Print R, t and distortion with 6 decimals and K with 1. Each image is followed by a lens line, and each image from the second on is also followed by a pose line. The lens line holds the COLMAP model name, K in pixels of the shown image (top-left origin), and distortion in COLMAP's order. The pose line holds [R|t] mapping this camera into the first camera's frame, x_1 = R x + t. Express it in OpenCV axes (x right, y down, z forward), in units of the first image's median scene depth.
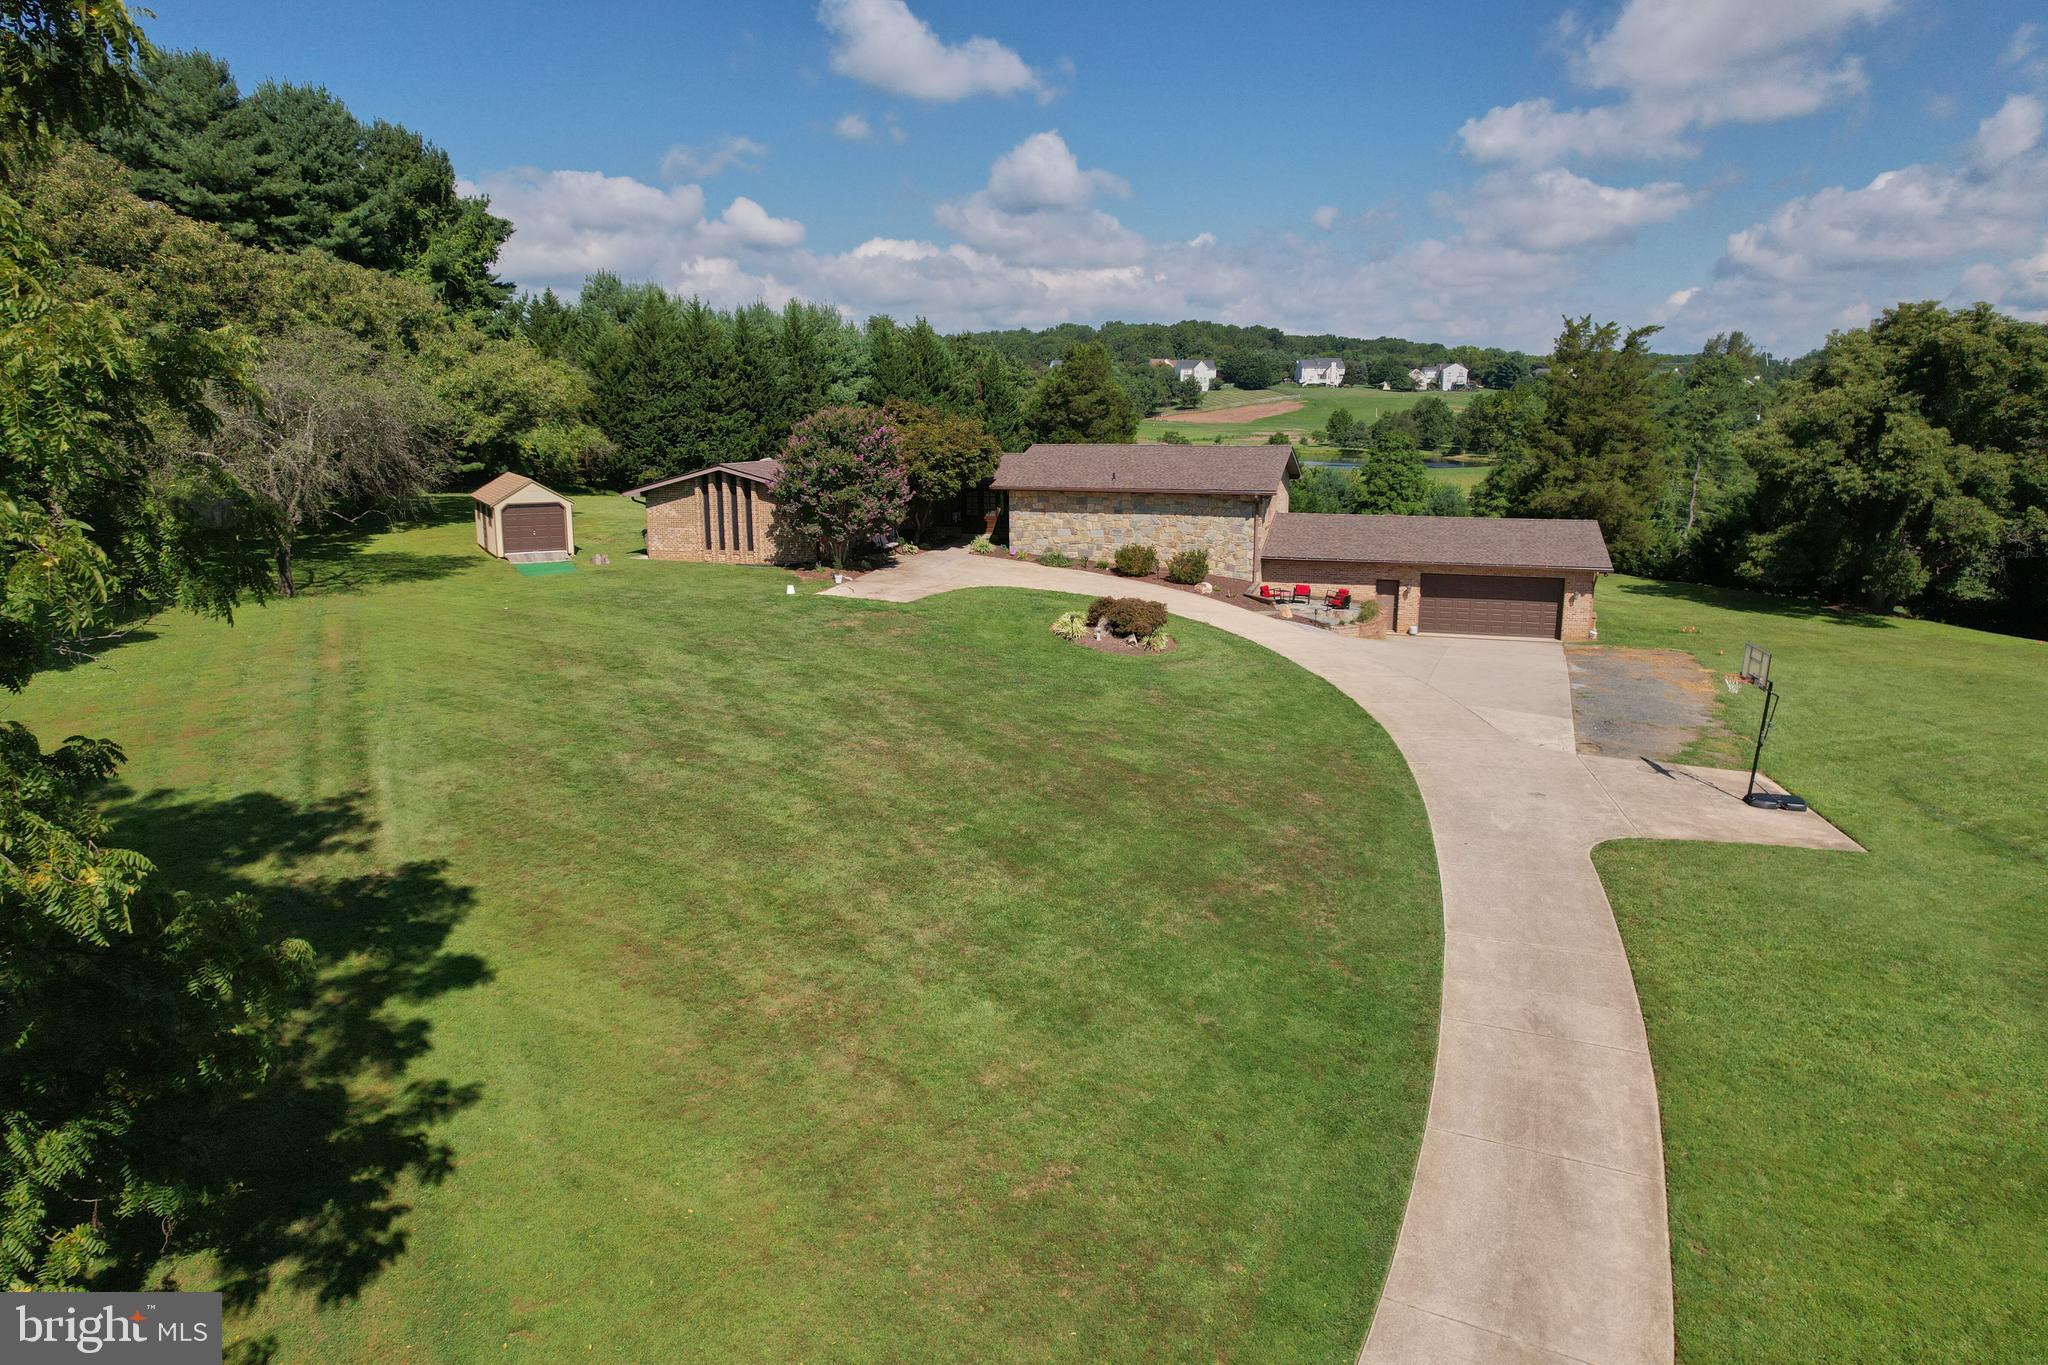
lens RADIAL K [[1307.1, 0, 1024.0], [0, 1307.1, 682.5], [0, 0, 1]] dist [-0.075995, 0.064733]
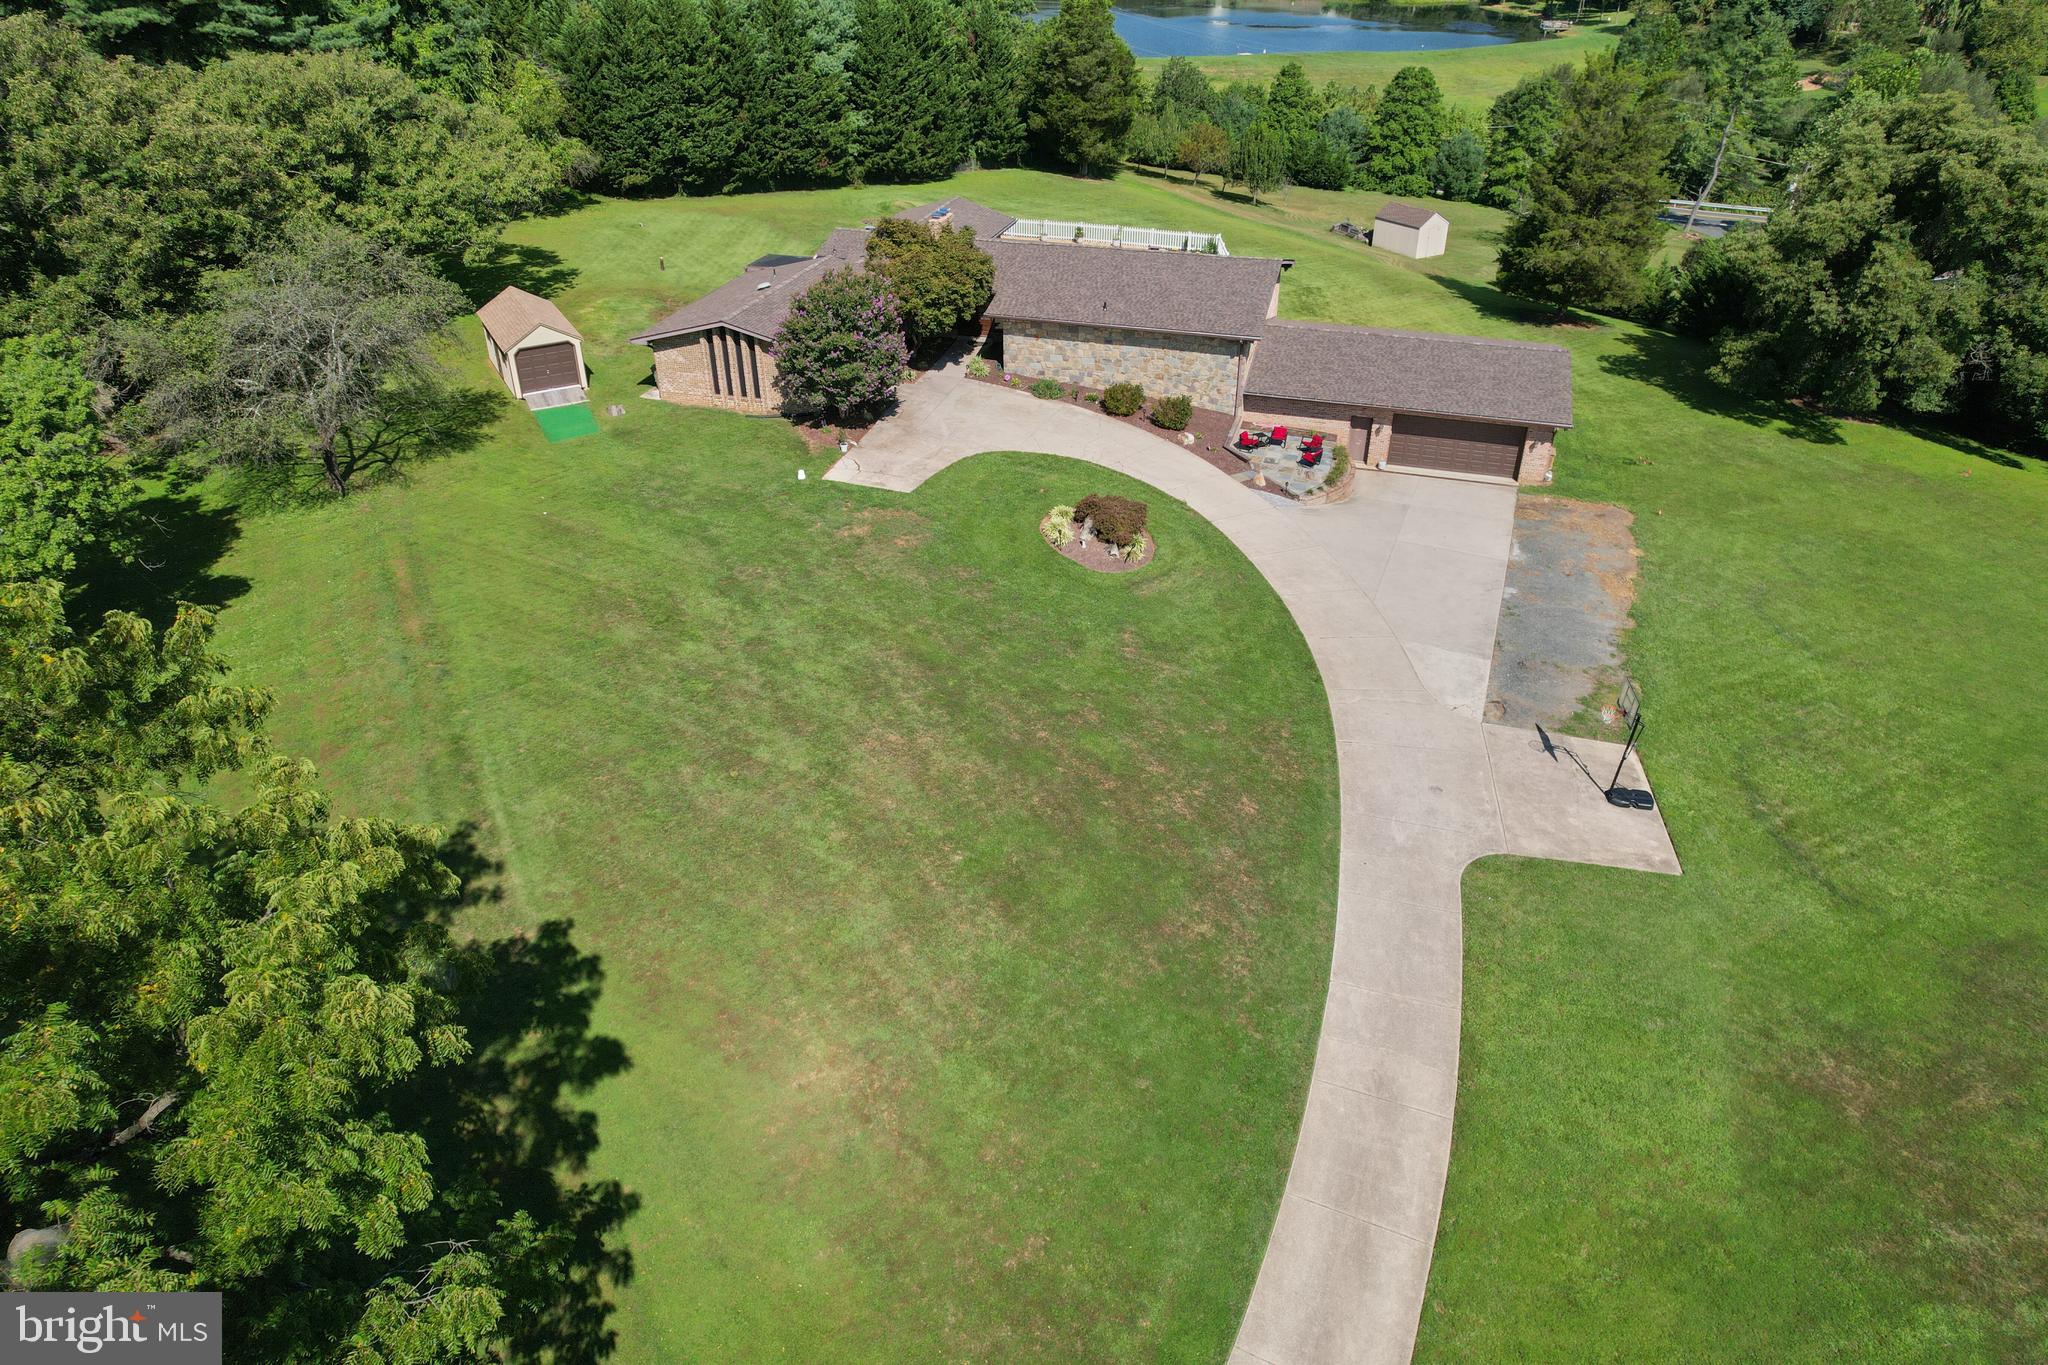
lens RADIAL K [[1307.1, 0, 1024.0], [0, 1307.1, 682.5], [0, 0, 1]] dist [-0.075995, 0.064733]
pose [[0.999997, -0.002586, 0.000000, 0.004644], [0.002427, 0.938559, 0.345109, -0.246814], [-0.000893, -0.345108, 0.938562, -0.065508]]
